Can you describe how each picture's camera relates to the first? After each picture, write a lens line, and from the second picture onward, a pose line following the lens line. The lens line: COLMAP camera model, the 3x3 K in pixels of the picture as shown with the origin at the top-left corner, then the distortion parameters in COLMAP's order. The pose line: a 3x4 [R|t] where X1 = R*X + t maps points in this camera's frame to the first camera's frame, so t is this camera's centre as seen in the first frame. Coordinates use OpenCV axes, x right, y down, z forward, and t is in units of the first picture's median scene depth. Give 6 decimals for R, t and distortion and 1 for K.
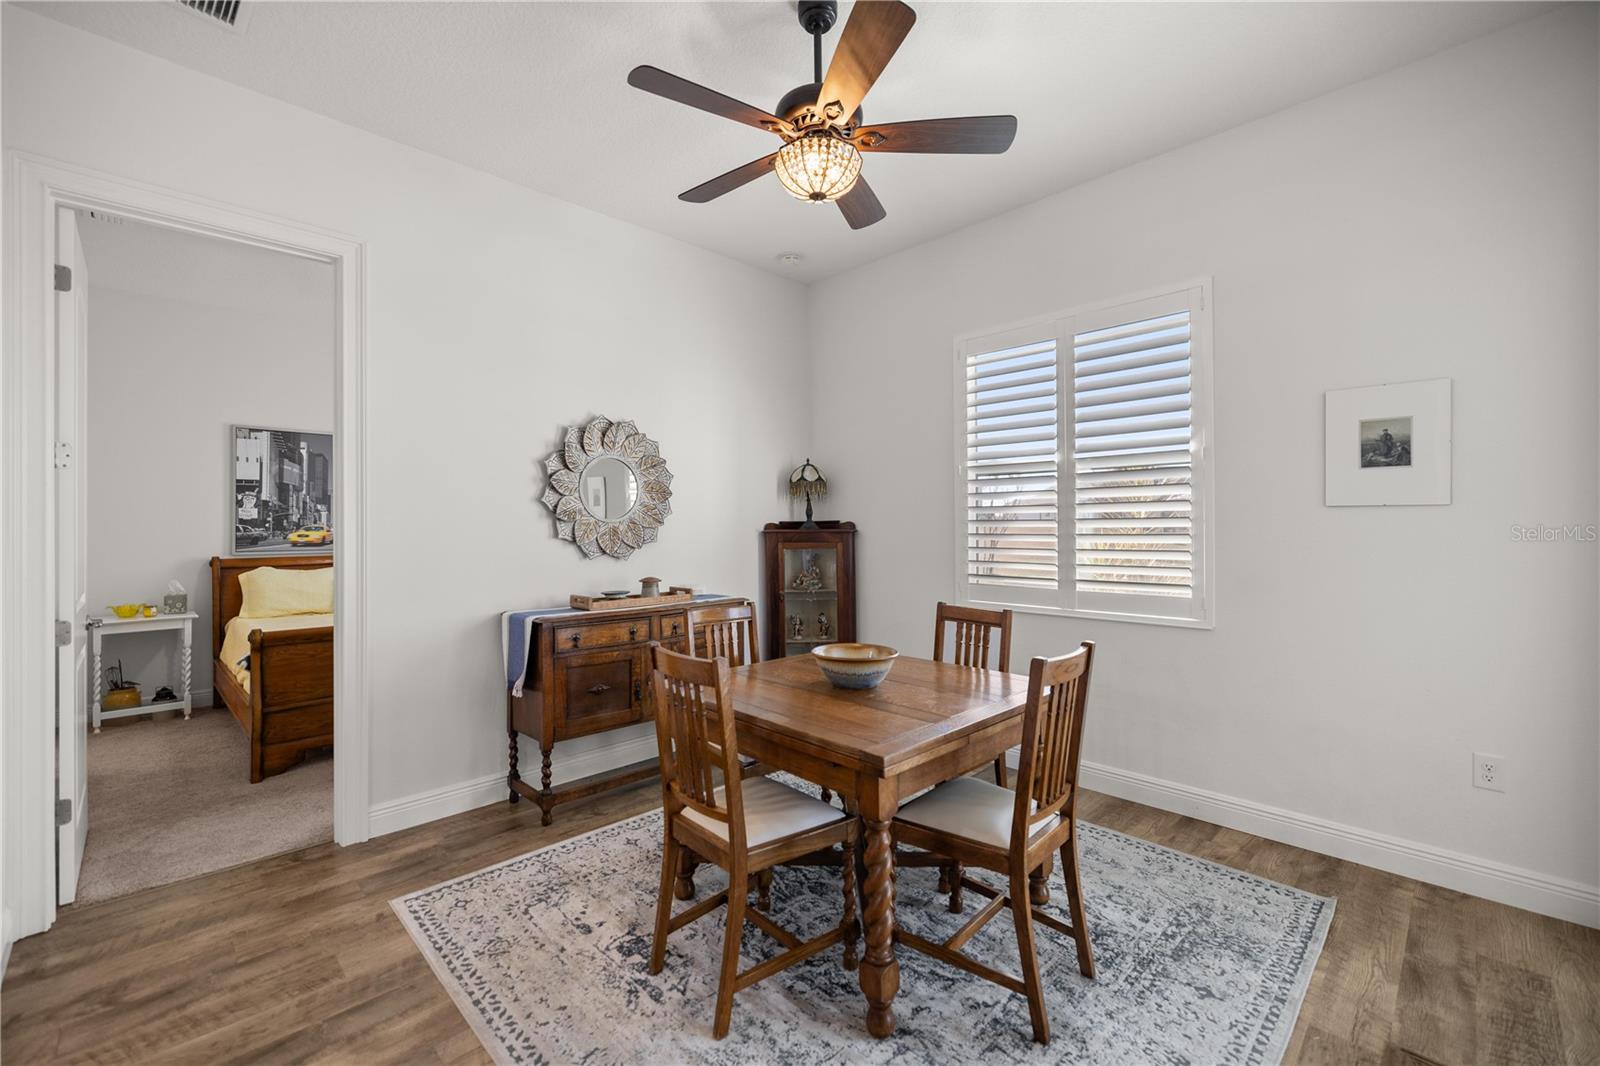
lens RADIAL K [[677.5, 0, 796.7], [0, 677.5, 525.5], [0, 0, 1]] dist [0.002731, 0.000518]
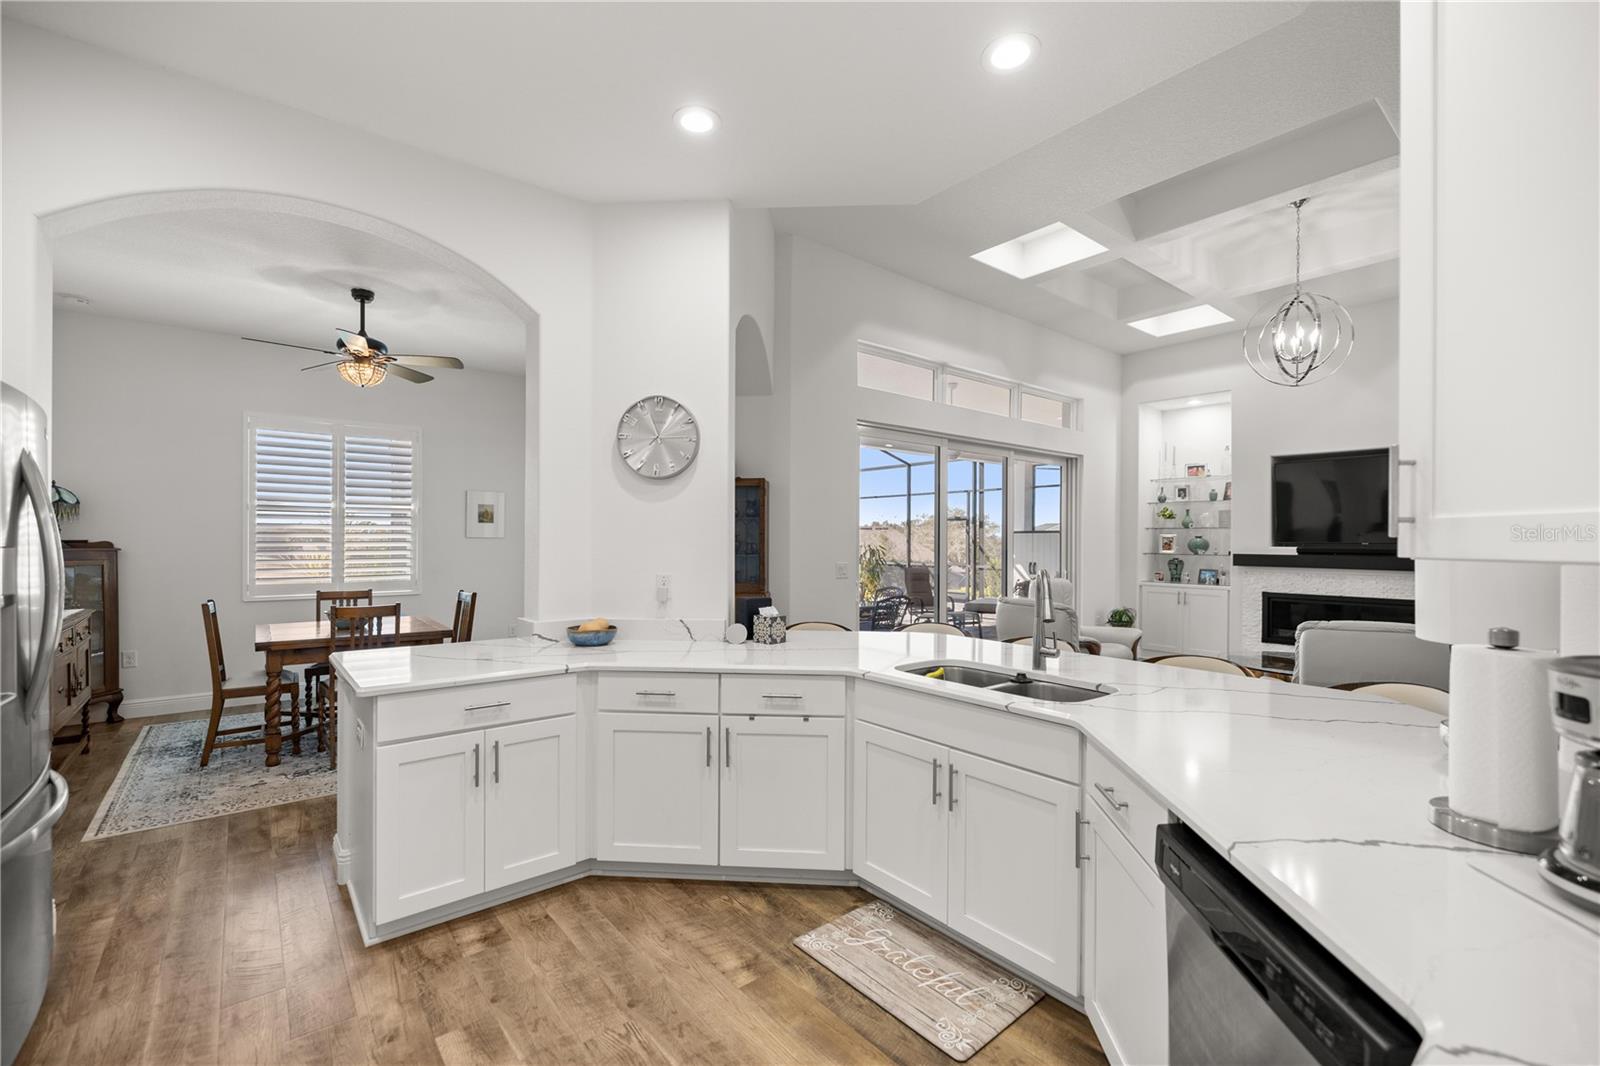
lens RADIAL K [[677.5, 0, 797.0], [0, 677.5, 537.4], [0, 0, 1]] dist [0.002731, 0.000518]
pose [[0.097062, 0.003496, 0.995272, -2.470796], [-0.012875, 0.999915, -0.002256, -0.061711], [-0.995195, -0.012595, 0.097099, -0.679396]]
